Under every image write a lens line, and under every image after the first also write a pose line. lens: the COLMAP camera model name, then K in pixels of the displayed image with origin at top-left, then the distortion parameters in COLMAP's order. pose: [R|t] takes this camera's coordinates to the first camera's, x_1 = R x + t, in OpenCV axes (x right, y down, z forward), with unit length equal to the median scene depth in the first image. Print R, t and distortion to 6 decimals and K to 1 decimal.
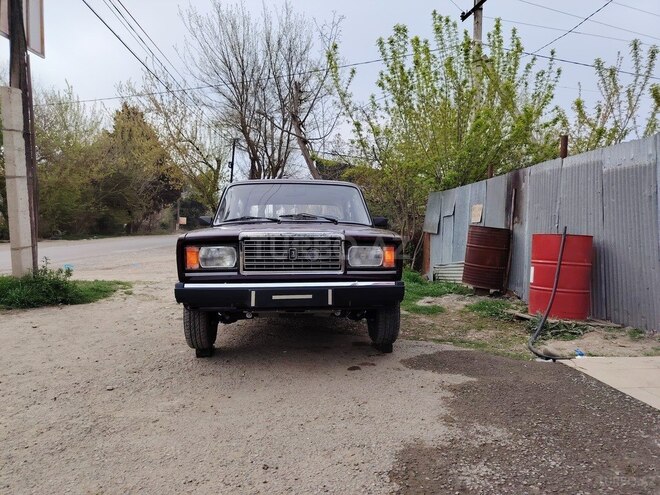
lens RADIAL K [[459.2, 0, 331.4], [0, 459.2, 248.6], [0, 0, 1]] dist [0.037723, -0.037979]
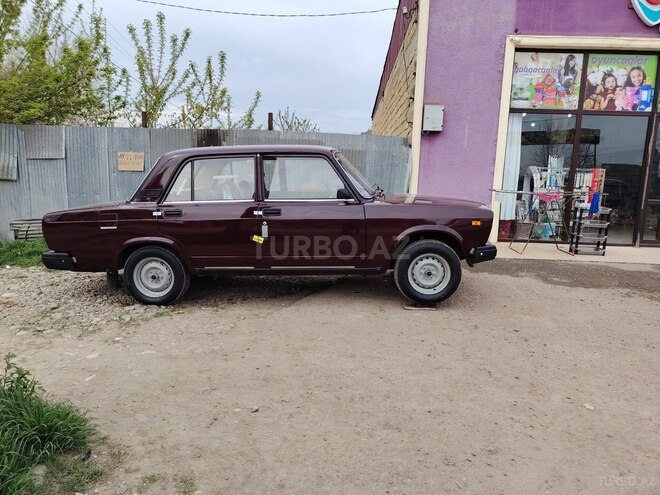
lens RADIAL K [[459.2, 0, 332.7], [0, 459.2, 244.1], [0, 0, 1]] dist [0.037723, -0.037979]
pose [[0.115712, -0.161031, 0.980143, -0.974773], [0.012972, 0.986932, 0.160615, -0.087642], [-0.993198, -0.005870, 0.116288, 0.743475]]
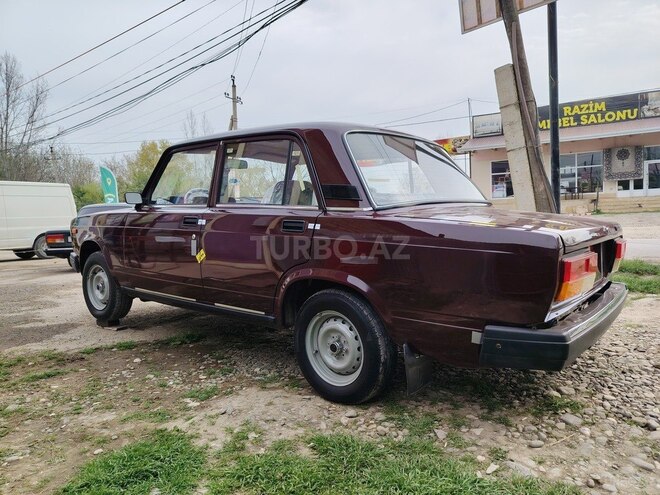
lens RADIAL K [[459.2, 0, 332.0], [0, 459.2, 249.7], [0, 0, 1]] dist [0.037723, -0.037979]
pose [[-0.685430, 0.074853, -0.724281, 0.360275], [0.001724, 0.994866, 0.101187, -0.041397], [0.728137, 0.068108, -0.682040, 1.455504]]
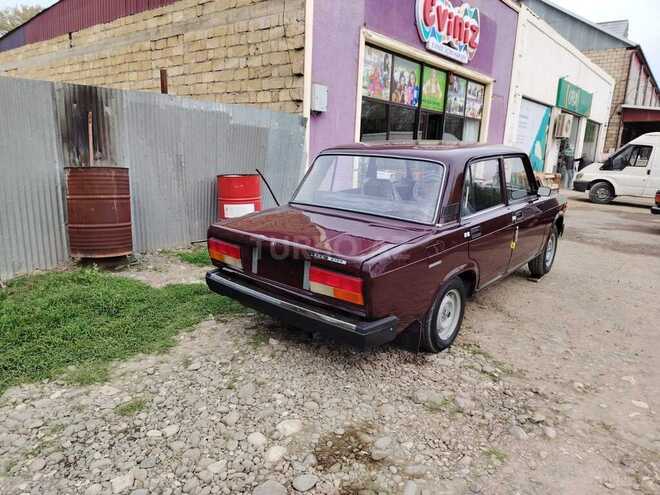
lens RADIAL K [[459.2, 0, 326.9], [0, 459.2, 249.6], [0, 0, 1]] dist [0.037723, -0.037979]
pose [[-0.716358, -0.192314, 0.670706, -0.522108], [-0.024616, 0.967632, 0.251161, -0.147310], [-0.697299, 0.163411, -0.697905, 1.689307]]
